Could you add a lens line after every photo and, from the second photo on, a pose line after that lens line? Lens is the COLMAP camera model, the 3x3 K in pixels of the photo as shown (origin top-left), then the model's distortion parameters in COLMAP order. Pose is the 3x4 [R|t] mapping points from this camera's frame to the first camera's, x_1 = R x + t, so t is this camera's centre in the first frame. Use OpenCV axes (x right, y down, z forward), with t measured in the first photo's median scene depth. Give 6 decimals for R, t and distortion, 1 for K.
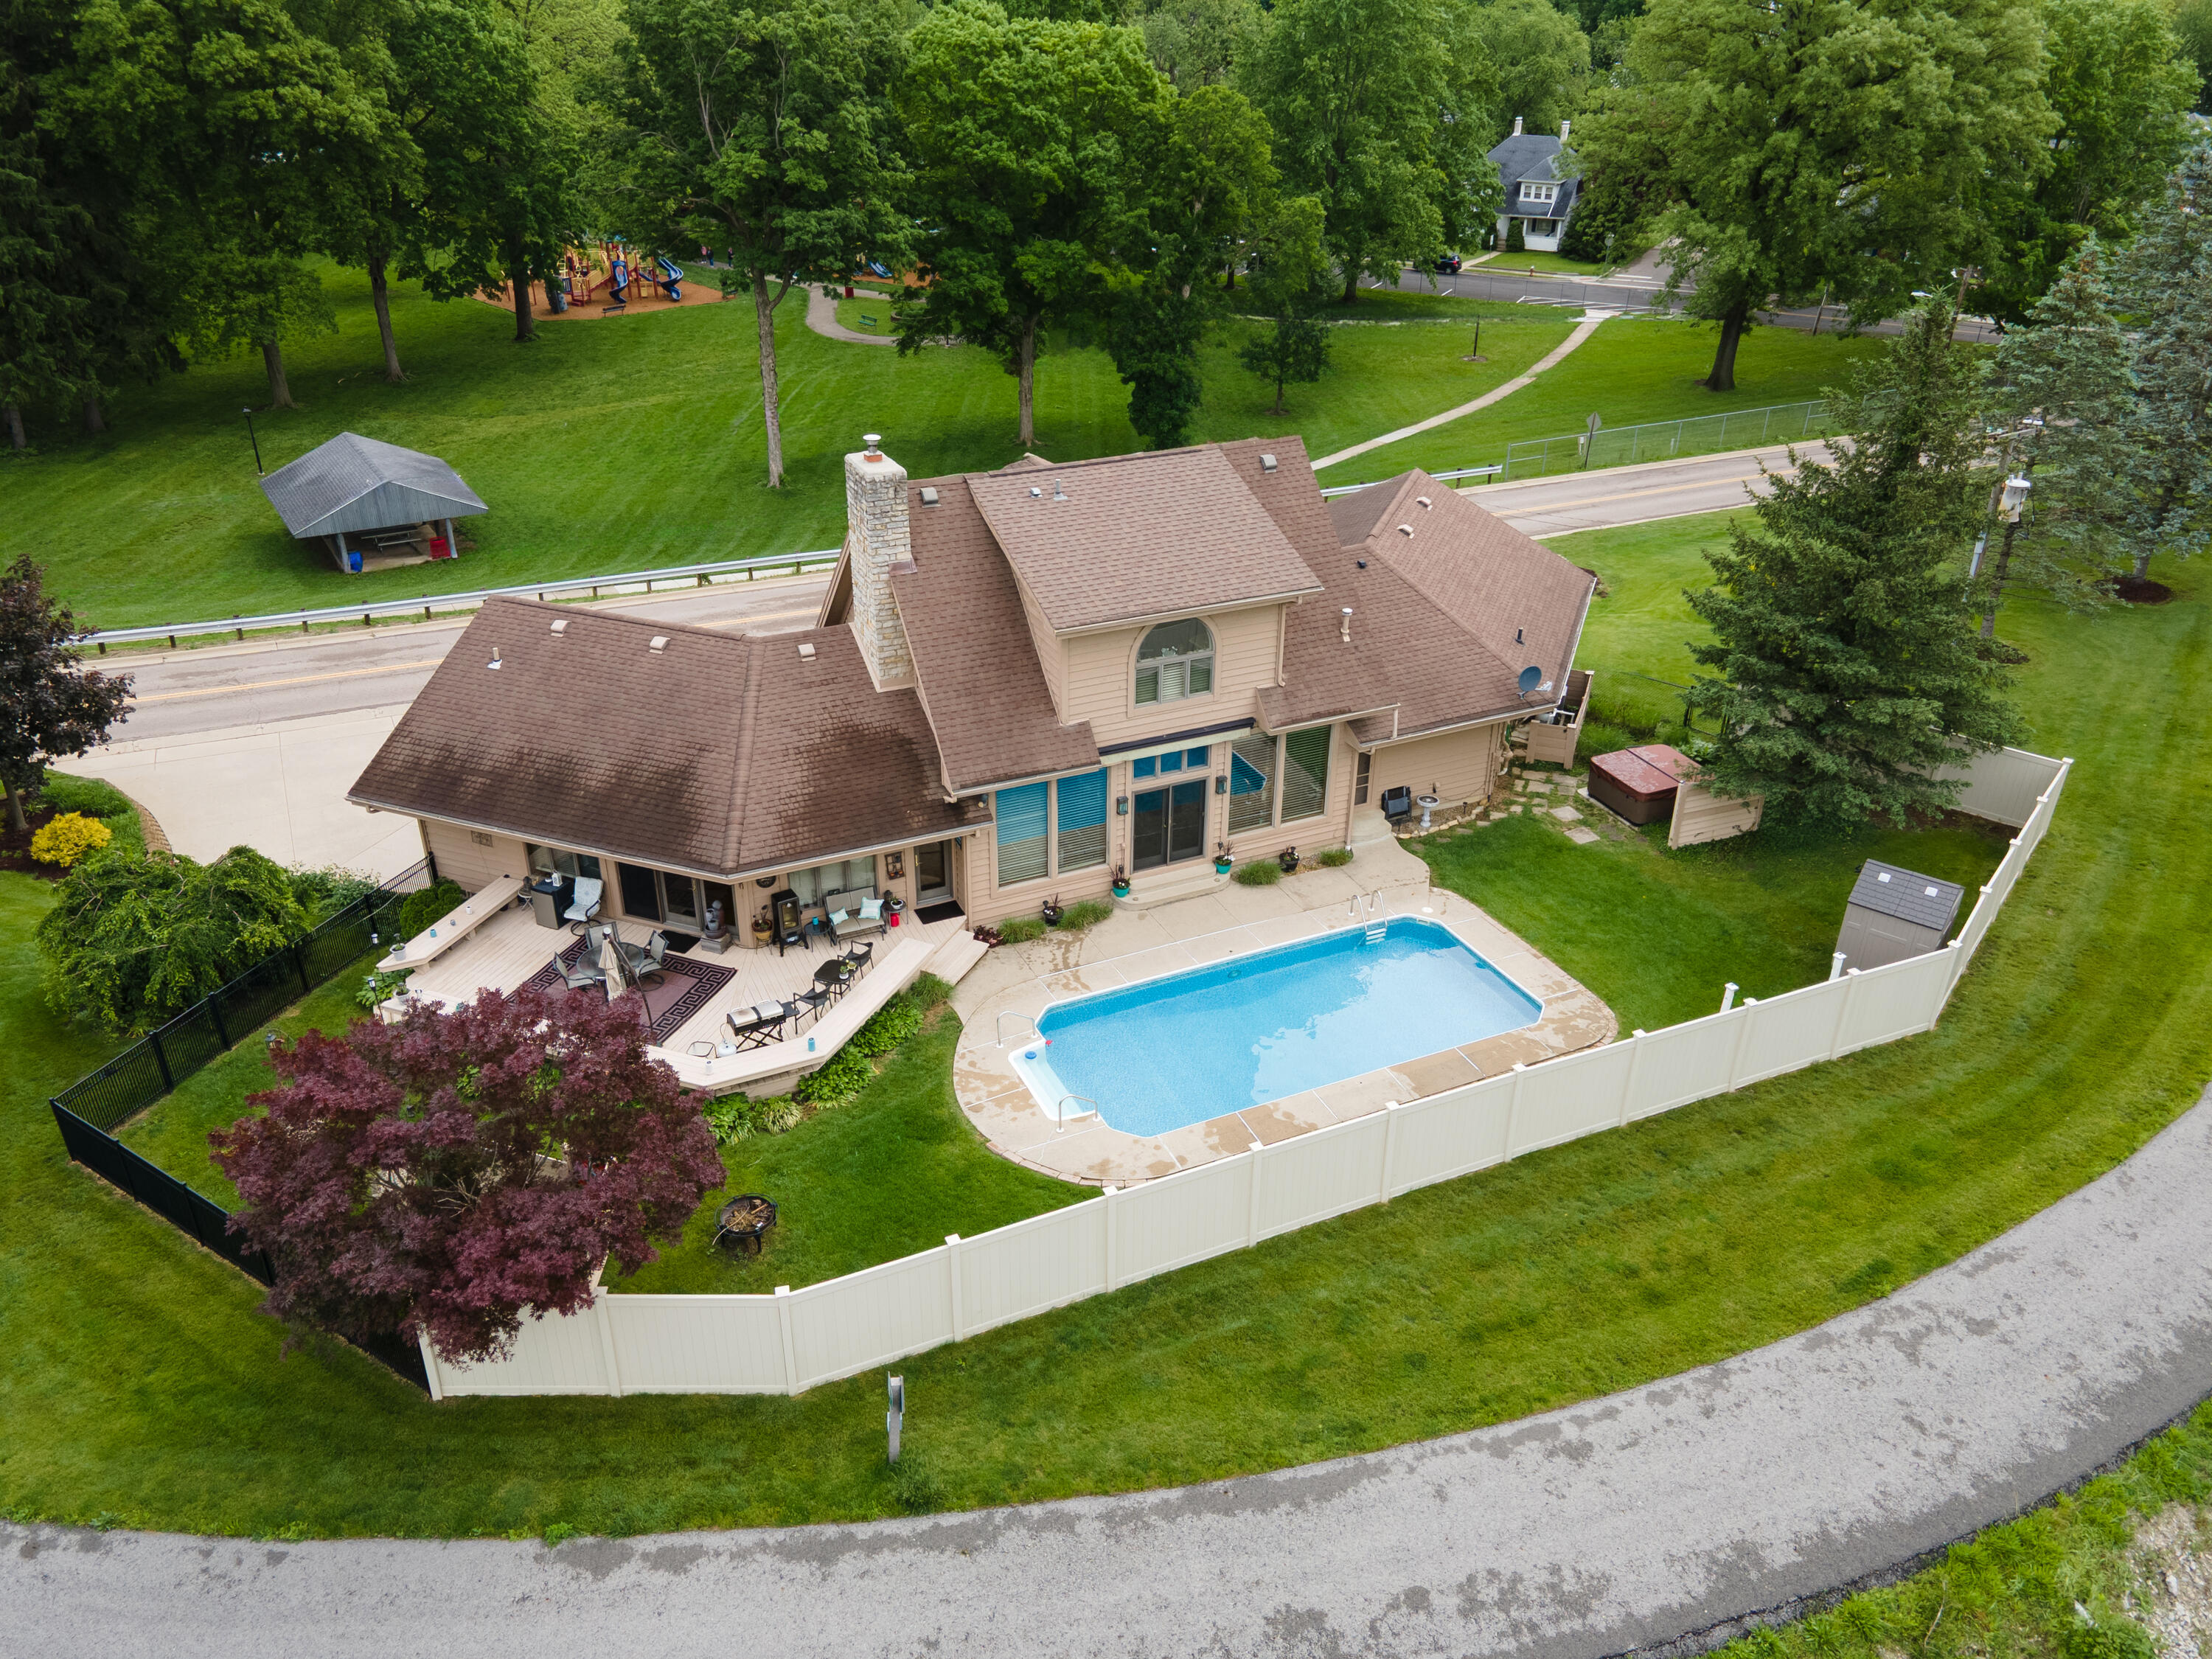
lens RADIAL K [[1605.5, 0, 1109.2], [0, 1605.5, 792.5], [0, 0, 1]] dist [0.048220, 0.004524]
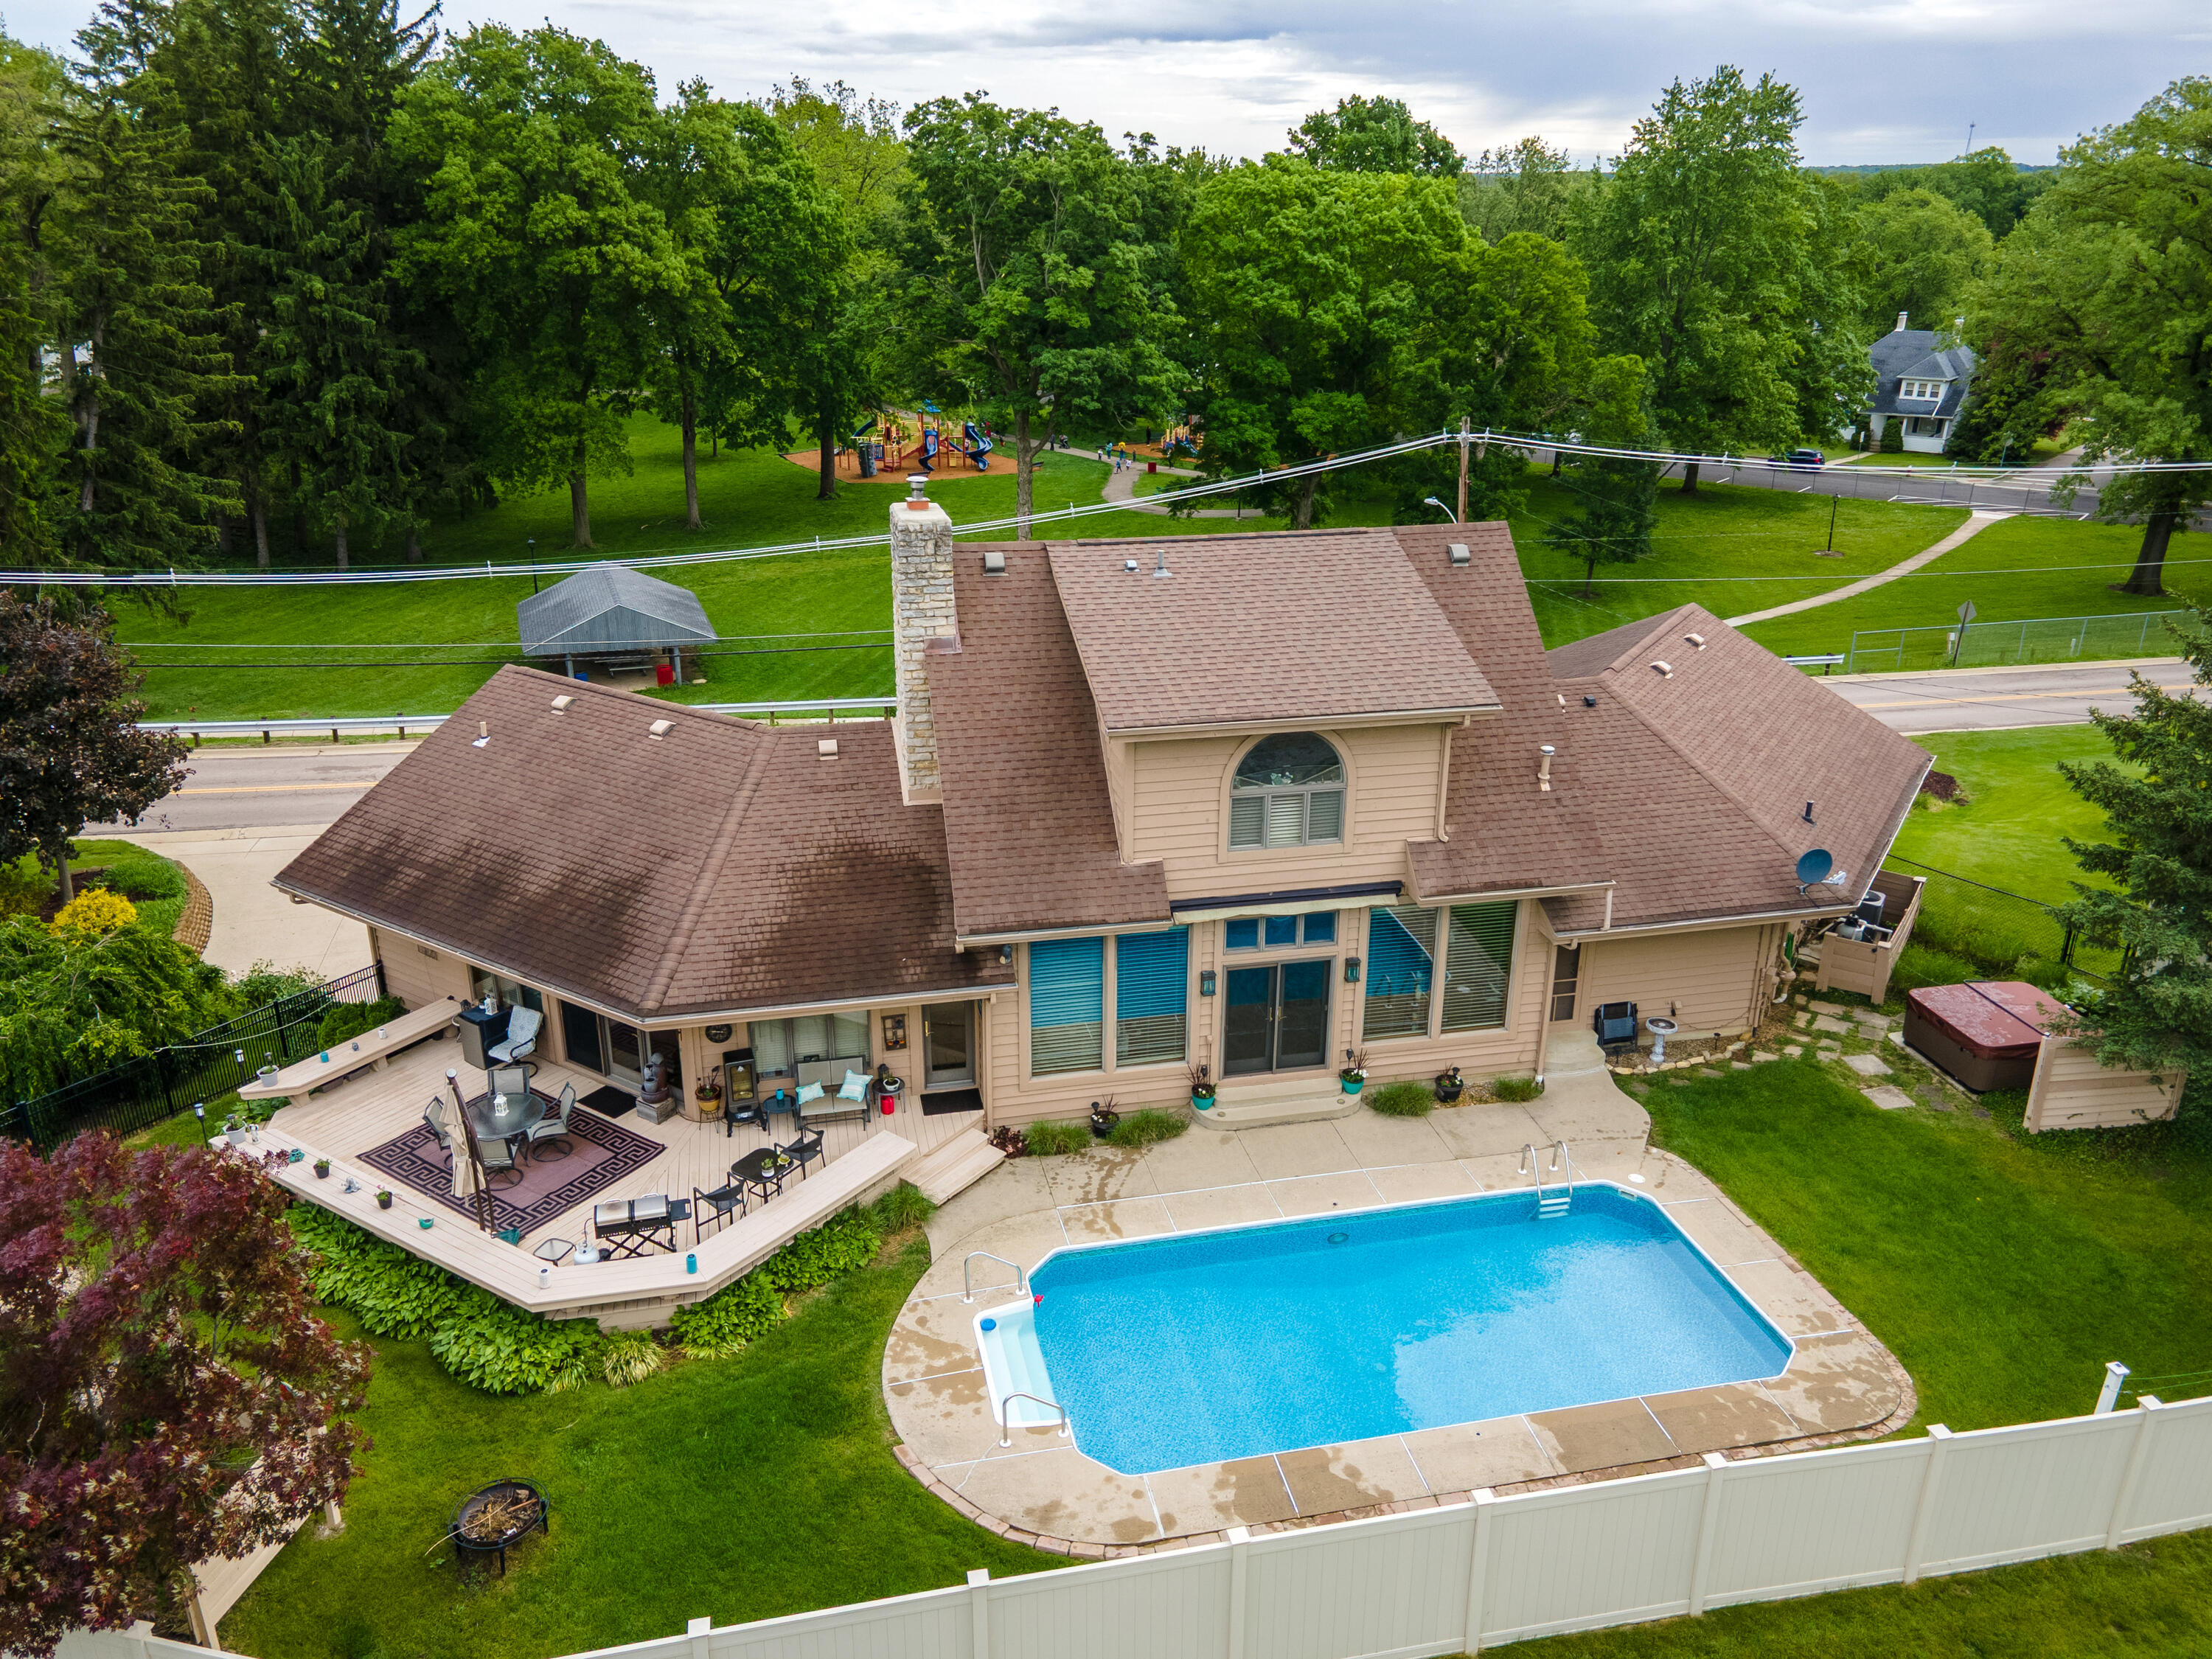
lens RADIAL K [[1615.4, 0, 1110.4], [0, 1615.4, 801.1], [0, 0, 1]] dist [0.022370, 0.042428]
pose [[0.976405, 0.073095, -0.203200, 0.102997], [-0.097537, 0.988797, -0.112993, 0.012807], [0.192664, 0.130147, 0.972596, 0.243003]]
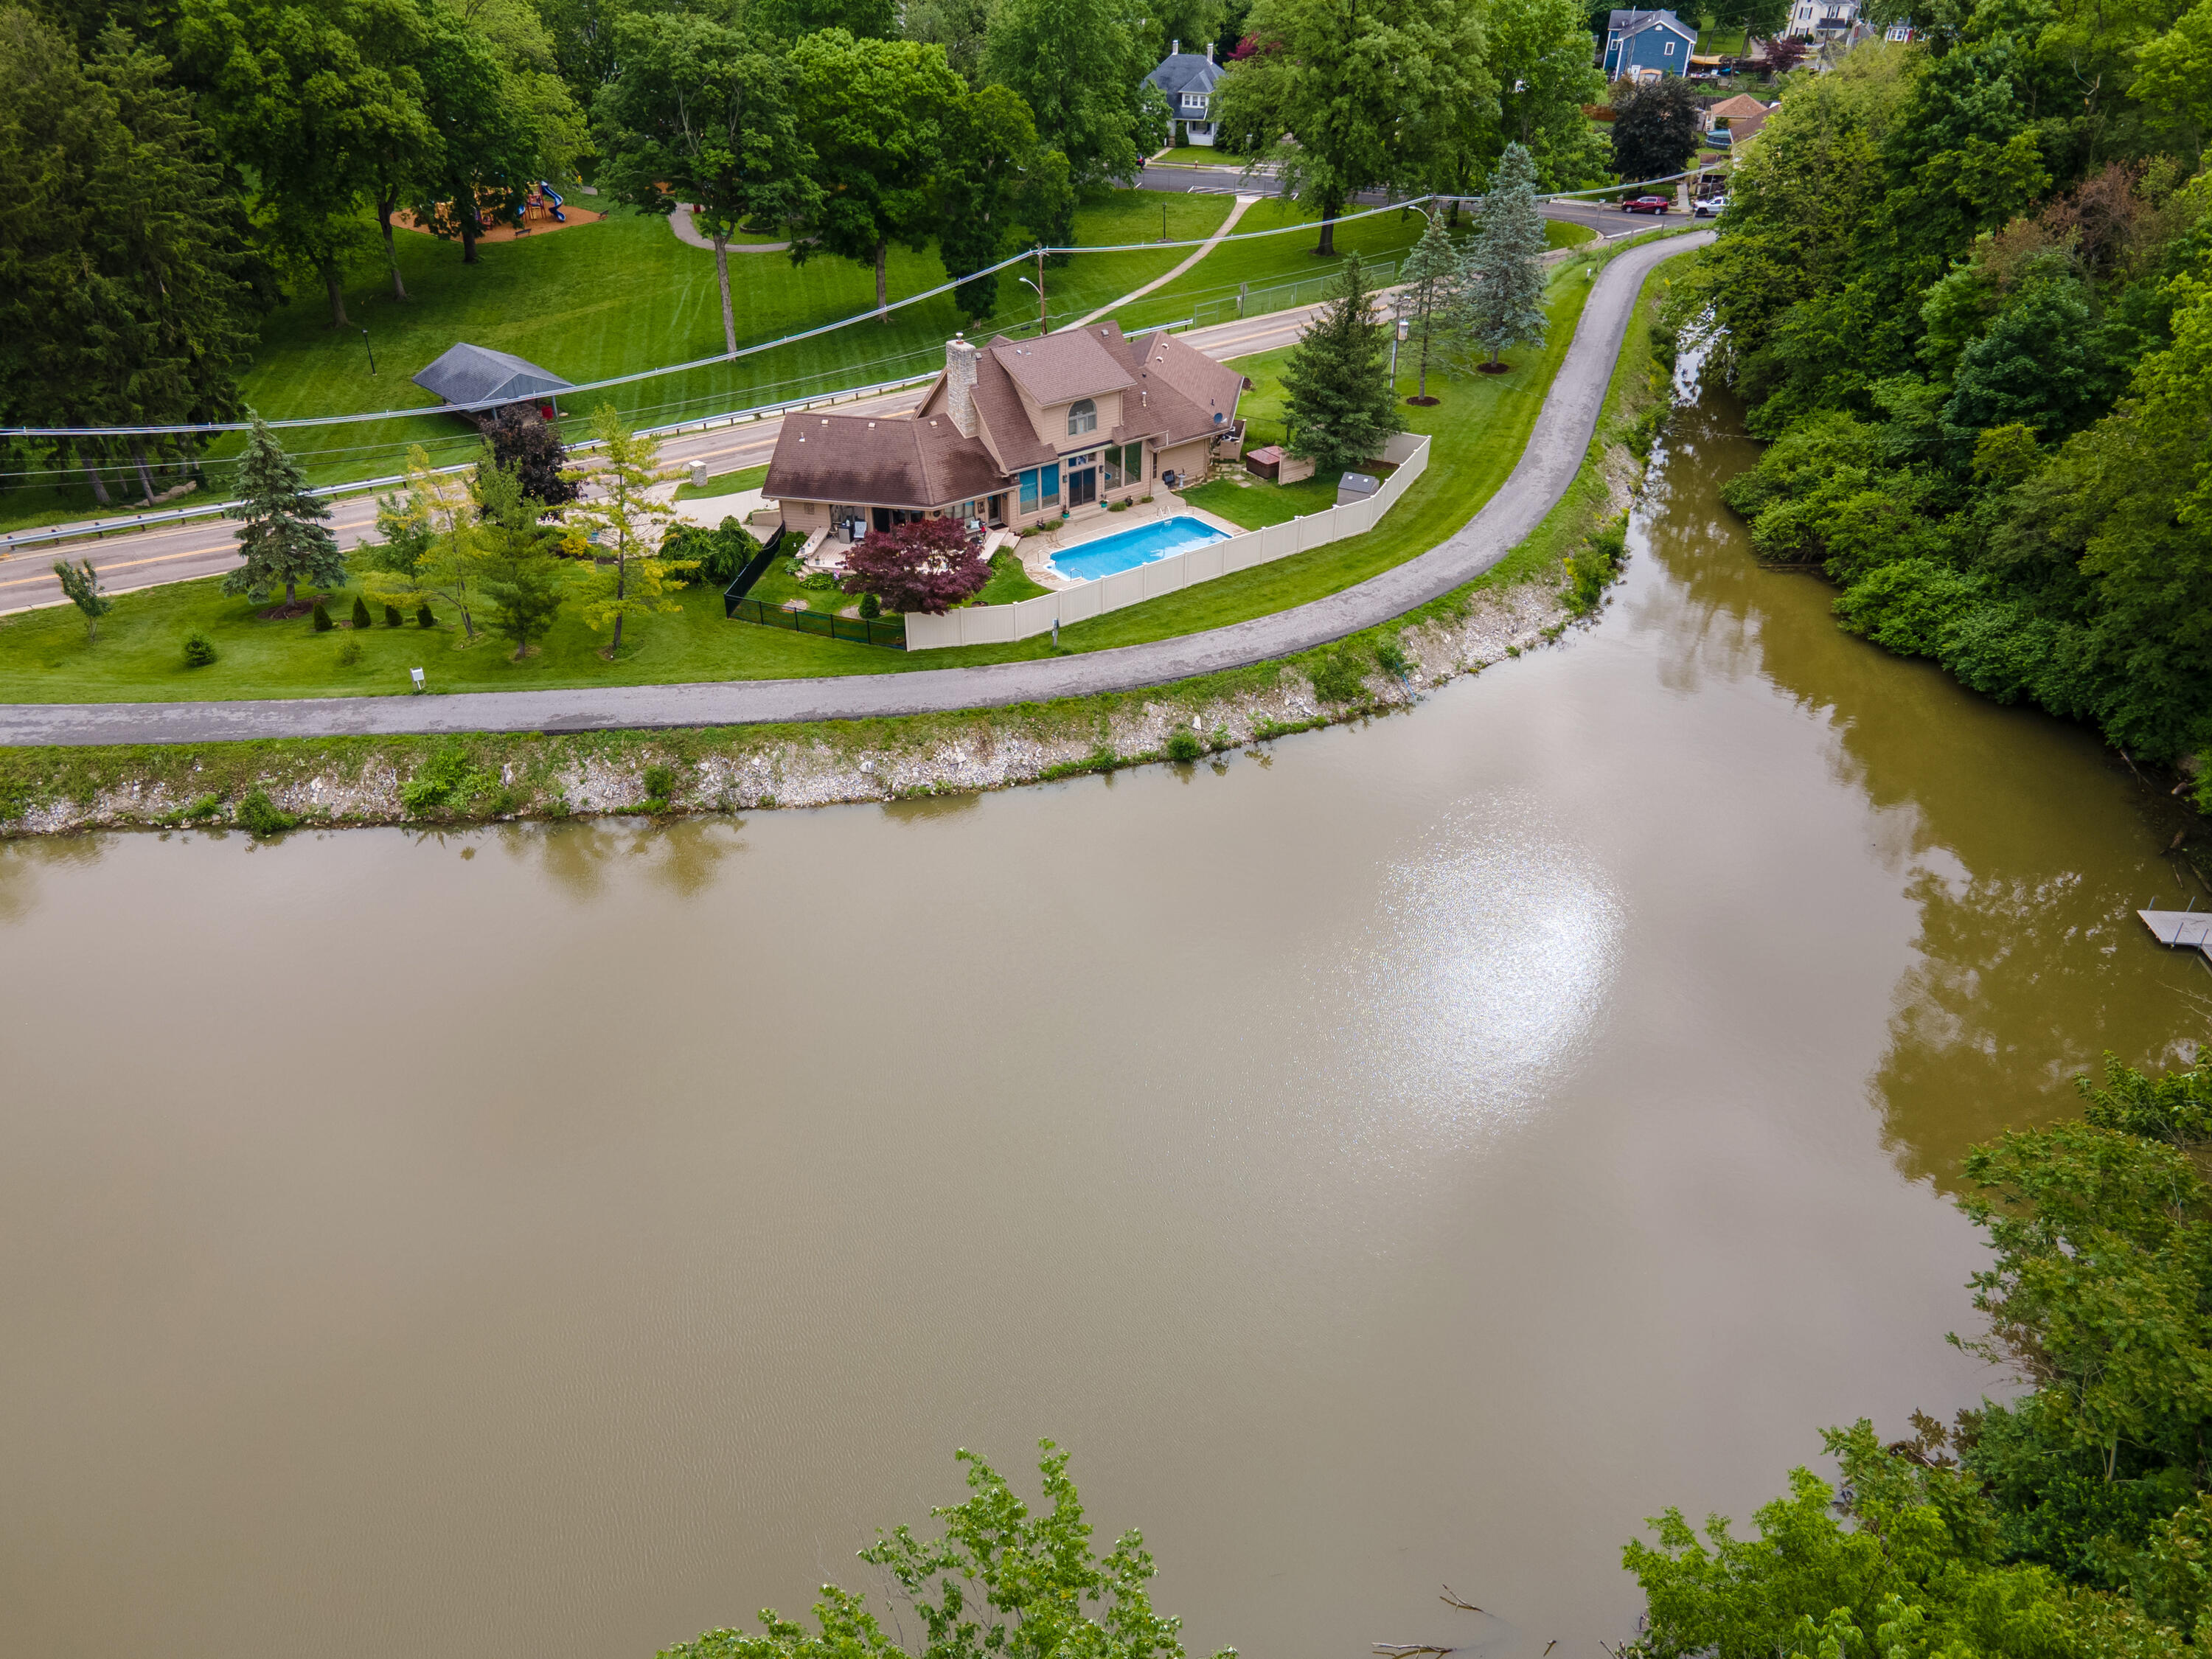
lens RADIAL K [[1605.5, 0, 1109.2], [0, 1605.5, 792.5], [0, 0, 1]] dist [0.048220, 0.004524]
pose [[0.979867, -0.110850, 0.166049, -0.371539], [0.095676, 0.990697, 0.096776, 0.241678], [-0.175232, -0.078941, 0.981357, -1.419018]]
